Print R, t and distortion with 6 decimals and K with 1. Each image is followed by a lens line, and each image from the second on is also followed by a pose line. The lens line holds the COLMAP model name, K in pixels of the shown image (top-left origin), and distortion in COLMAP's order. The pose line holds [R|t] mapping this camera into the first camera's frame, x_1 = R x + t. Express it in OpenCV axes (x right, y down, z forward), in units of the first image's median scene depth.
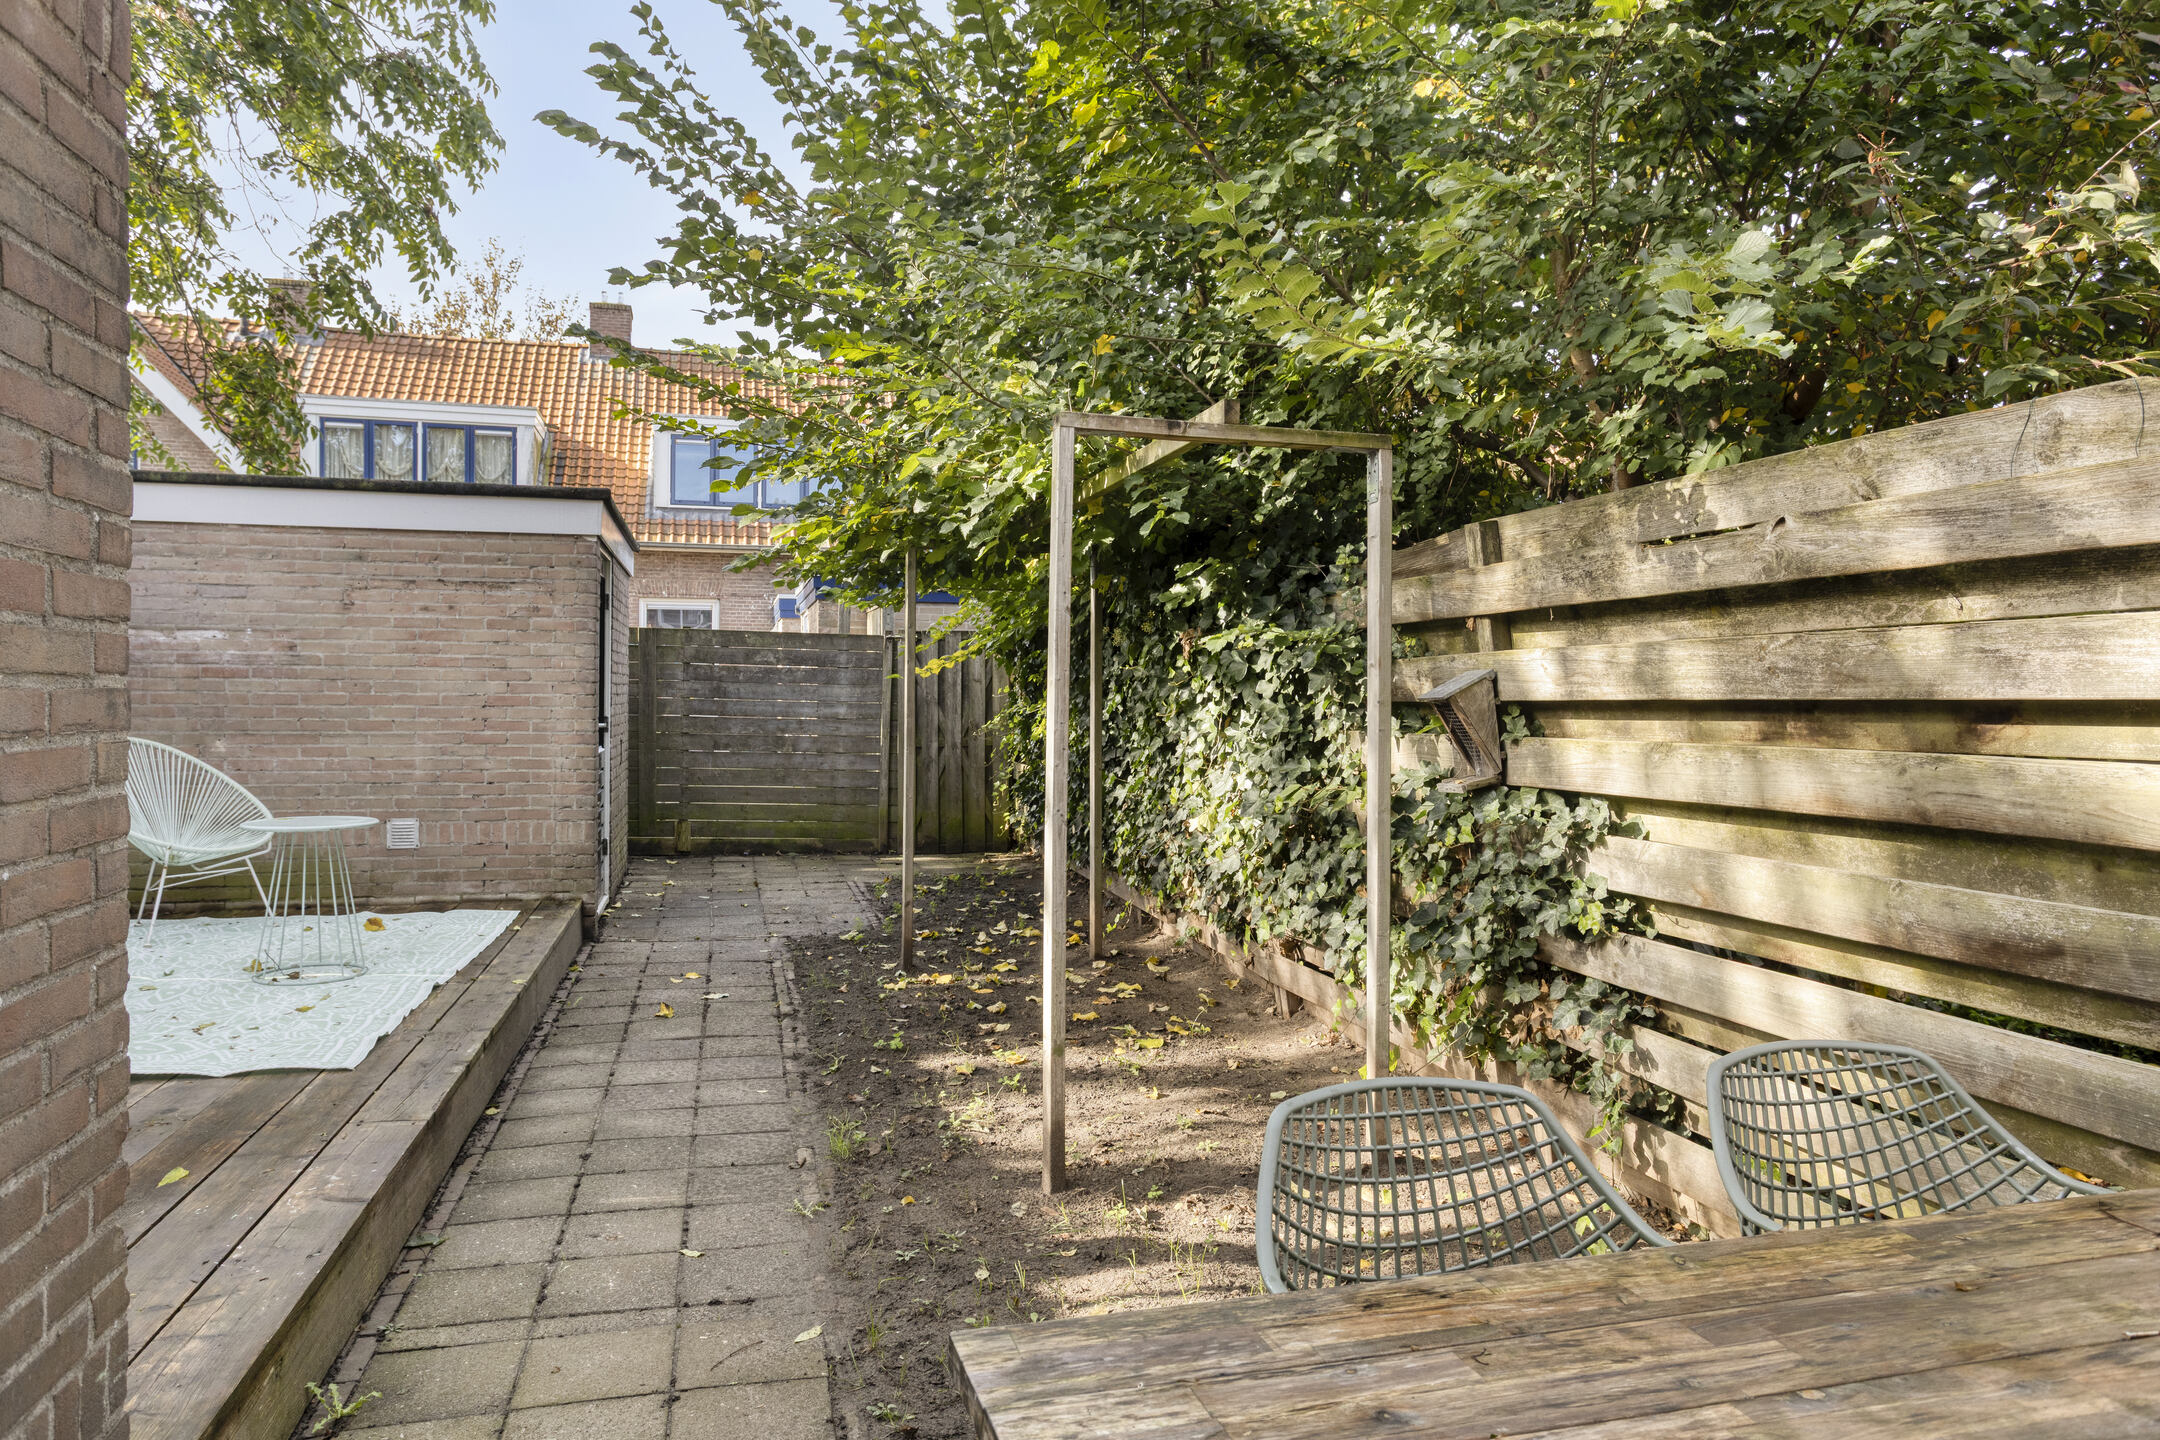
lens RADIAL K [[1367.0, 0, 1093.3], [0, 1367.0, 718.9], [0, 0, 1]] dist [-0.035106, 0.041982]
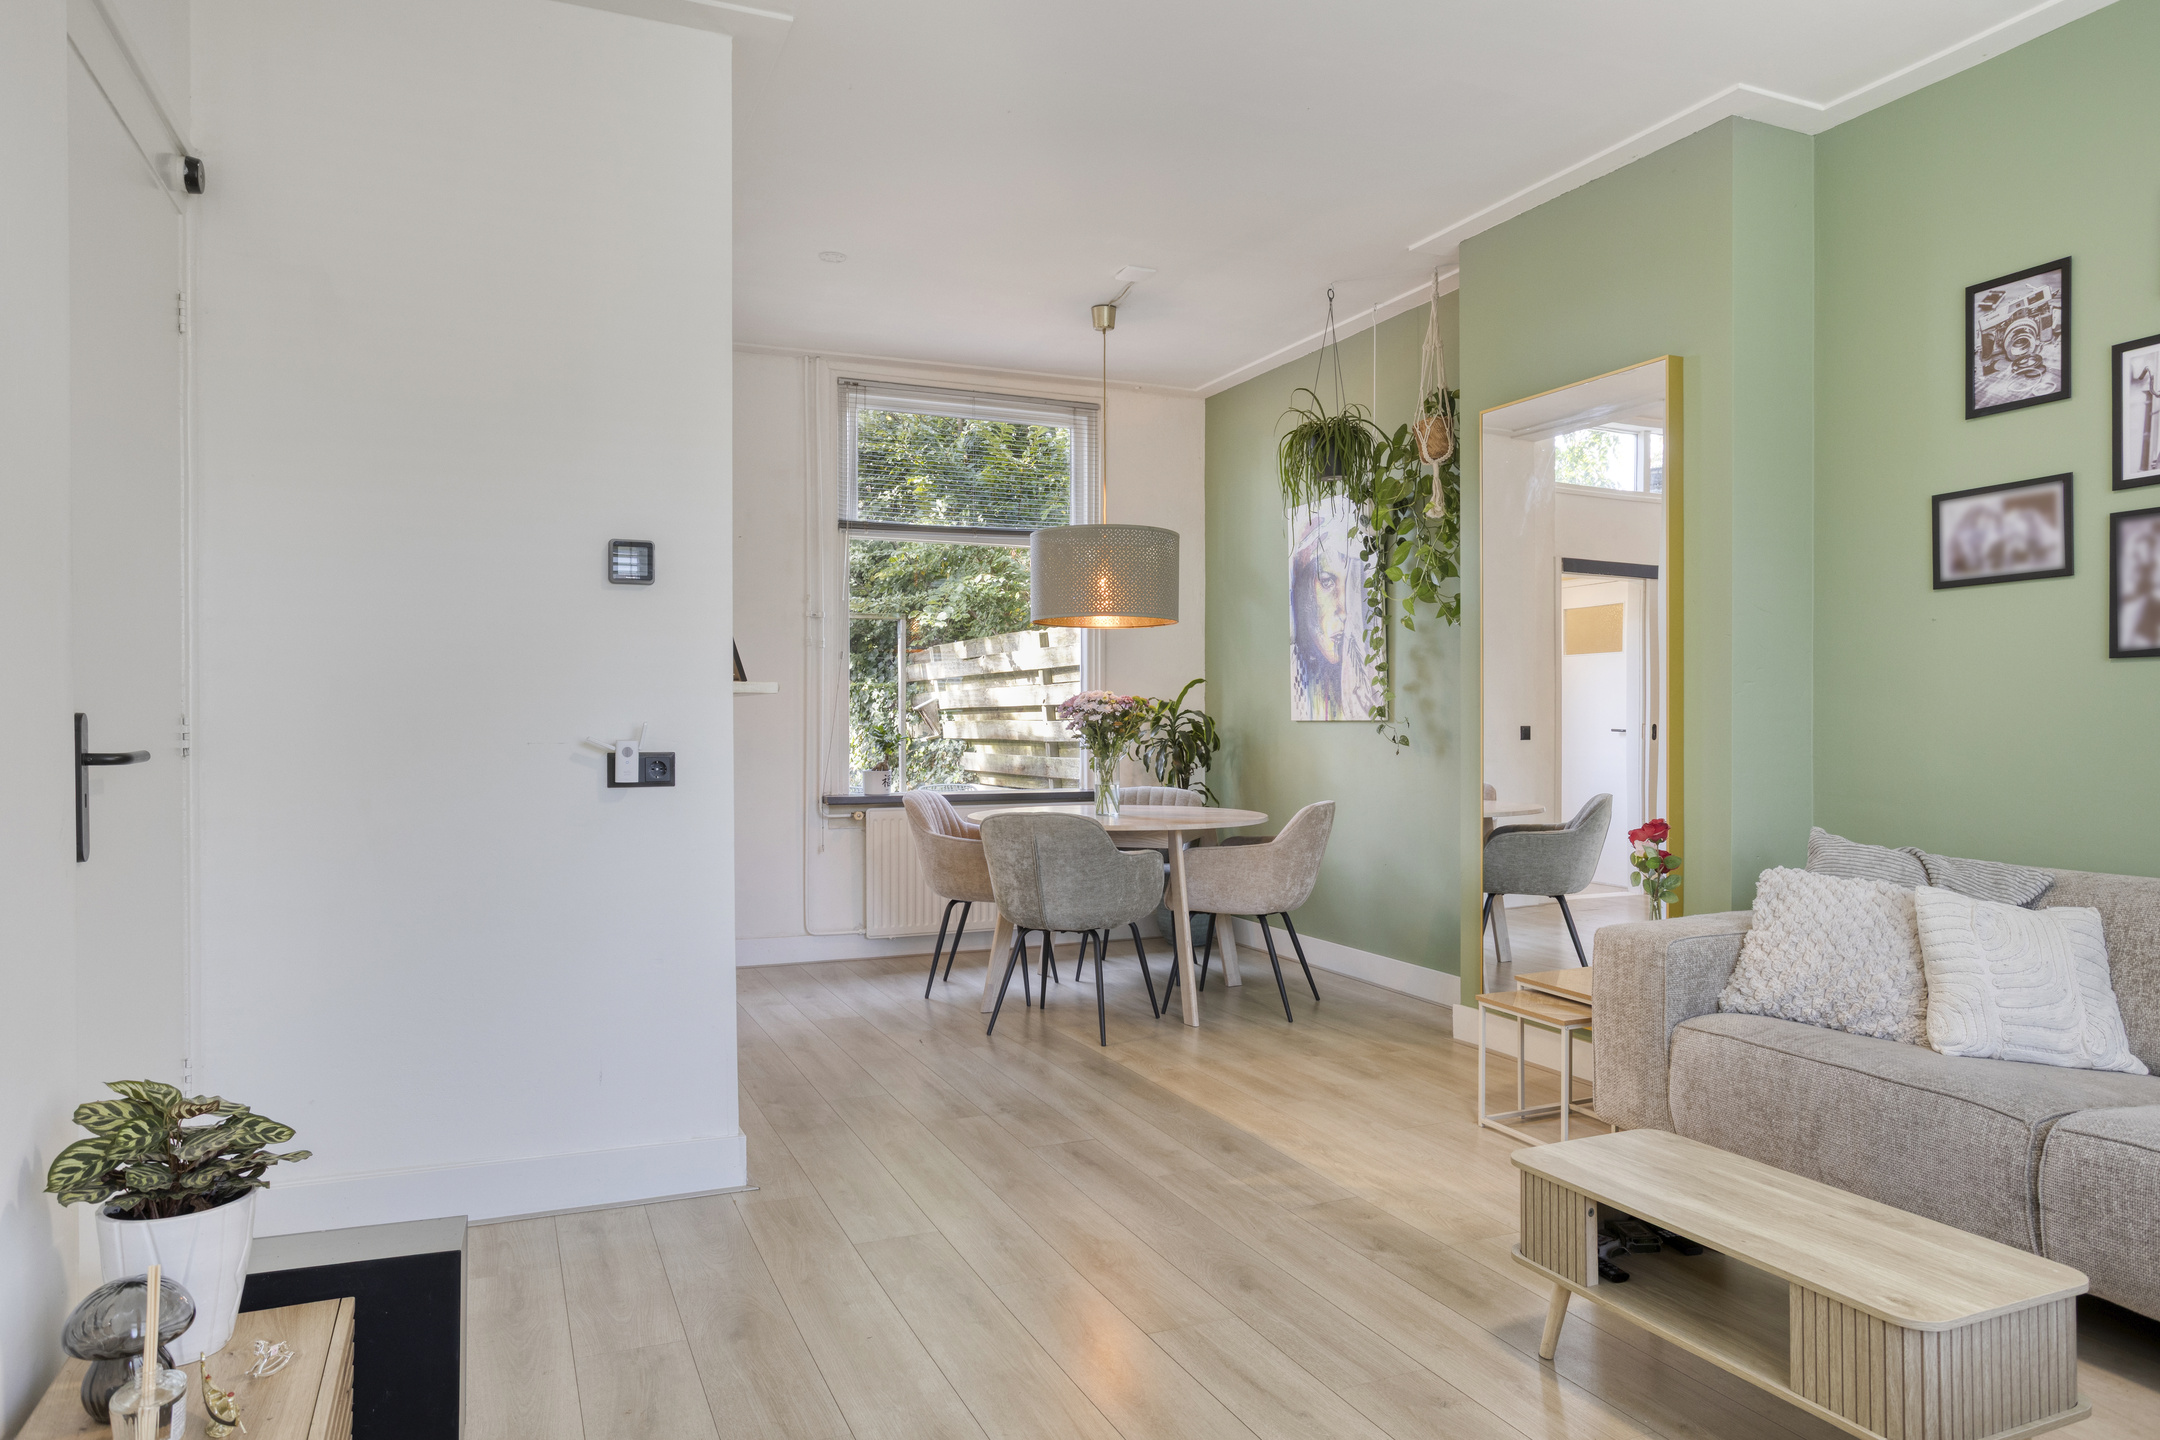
lens RADIAL K [[1367.0, 0, 1065.3], [0, 1367.0, 730.2], [0, 0, 1]] dist [-0.035106, 0.041982]
pose [[0.990286, -0.019332, 0.137696, 0.156808], [0.019471, 0.999810, 0.000337, 0.034929], [-0.137677, 0.002347, 0.990474, -1.852927]]
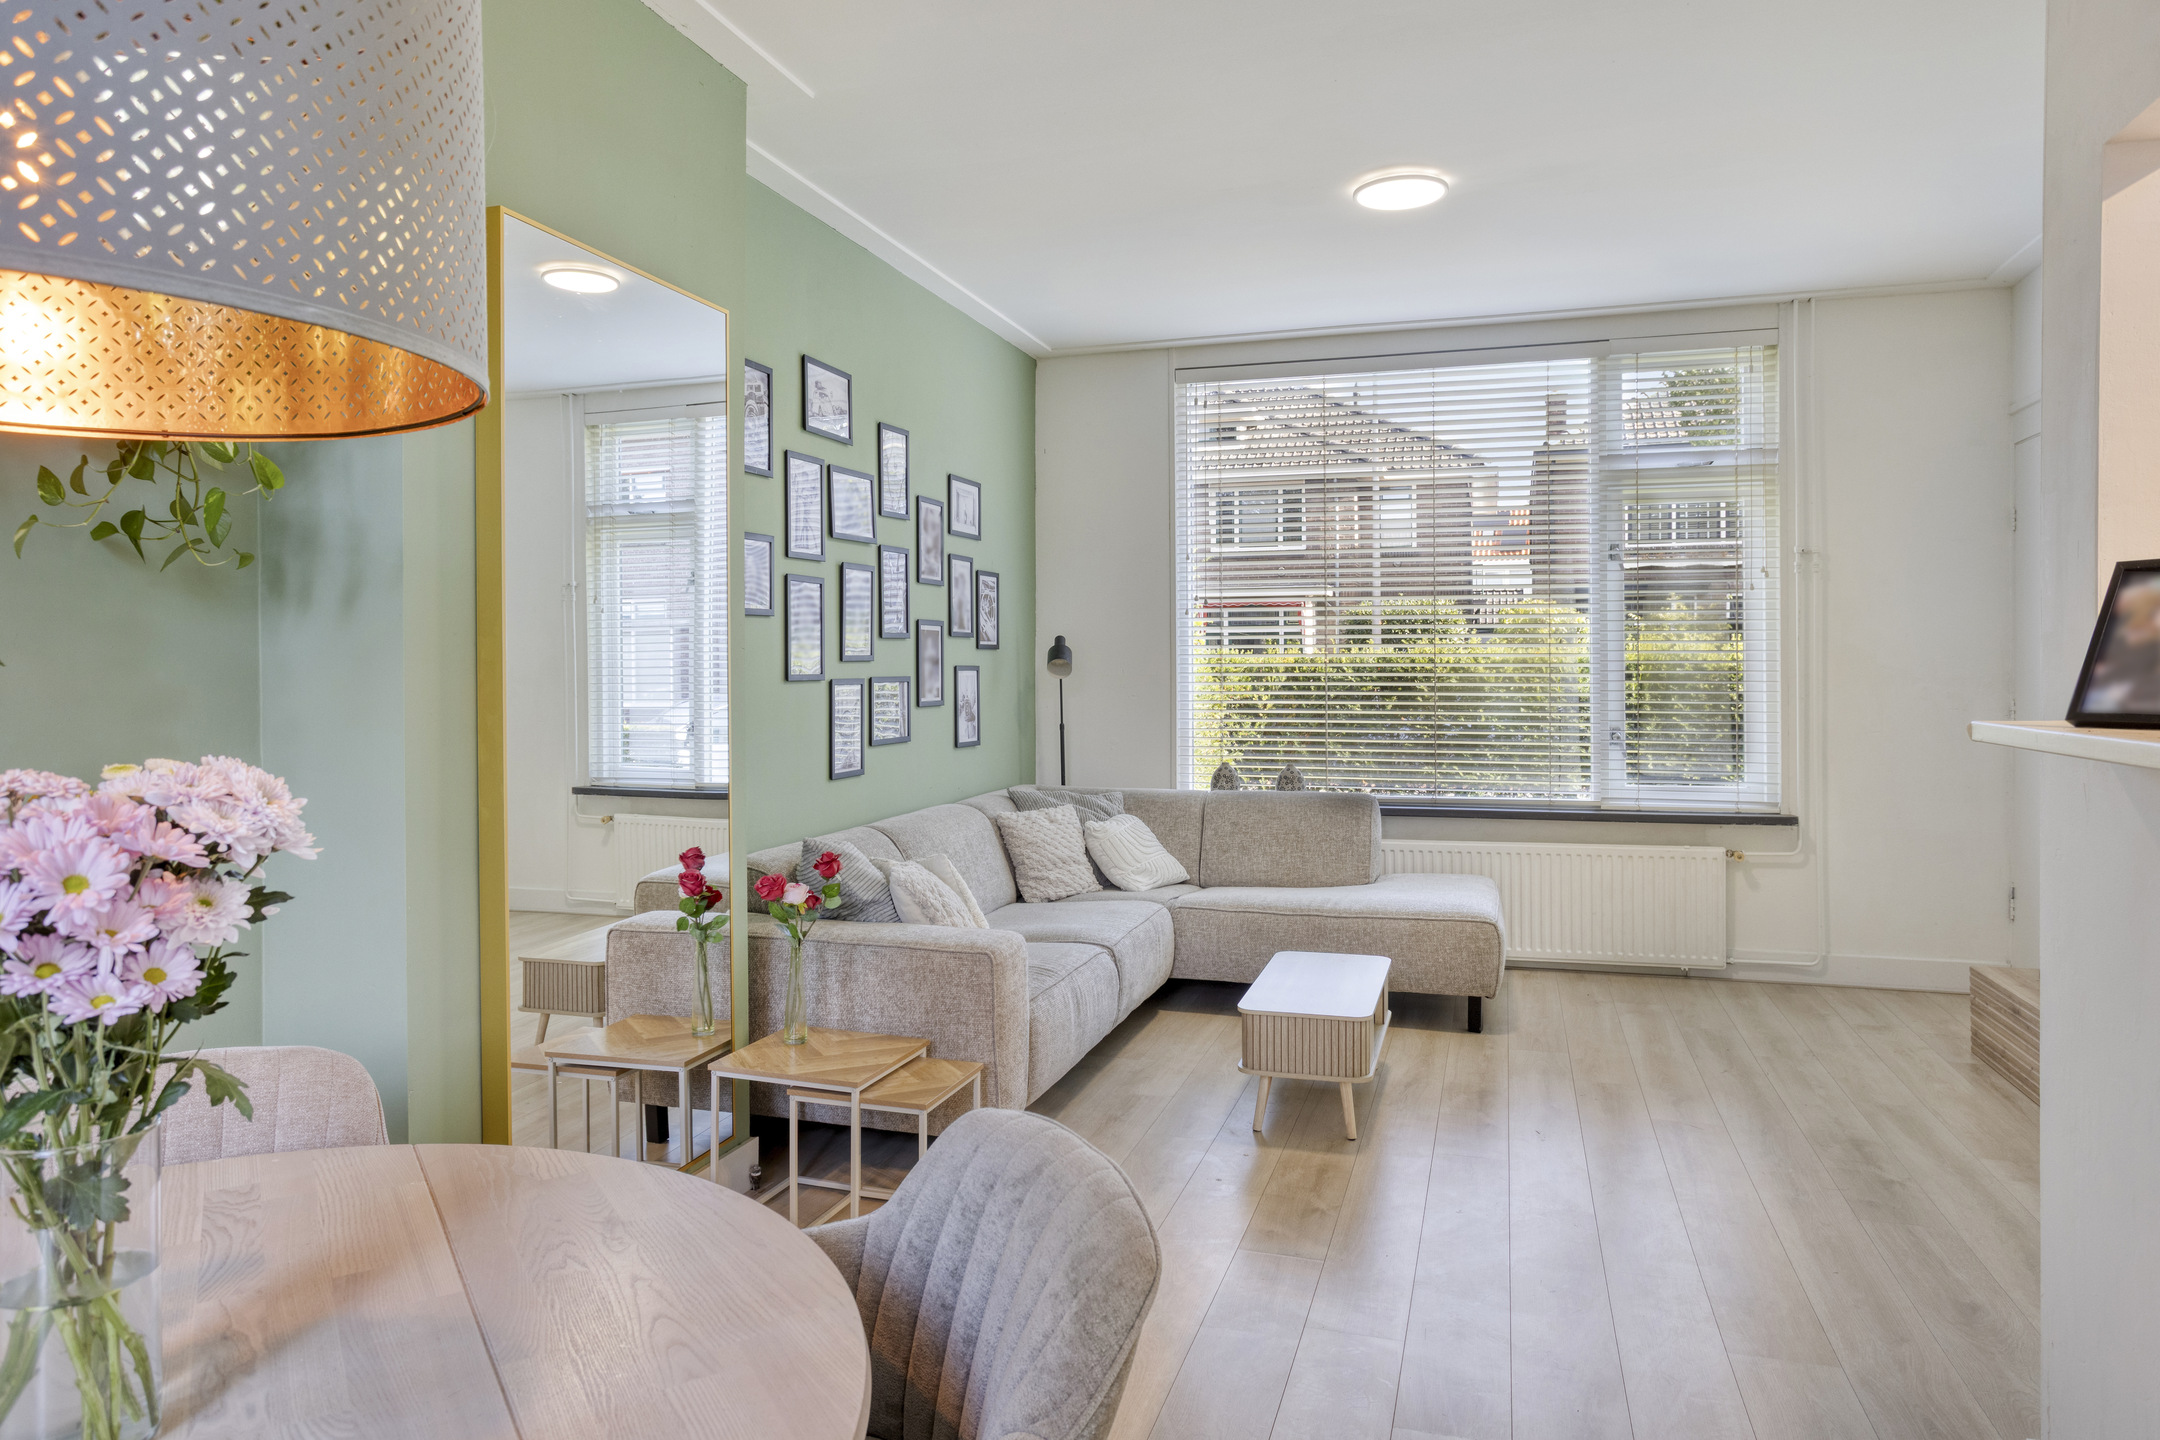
lens RADIAL K [[1367.0, 0, 1073.7], [0, 1367.0, 684.2], [0, 0, 1]] dist [-0.035106, 0.041982]
pose [[-0.840919, -0.017025, 0.540893, 0.102046], [-0.001396, 0.999570, 0.029292, -0.025661], [-0.541159, 0.023877, -0.840581, -0.342462]]
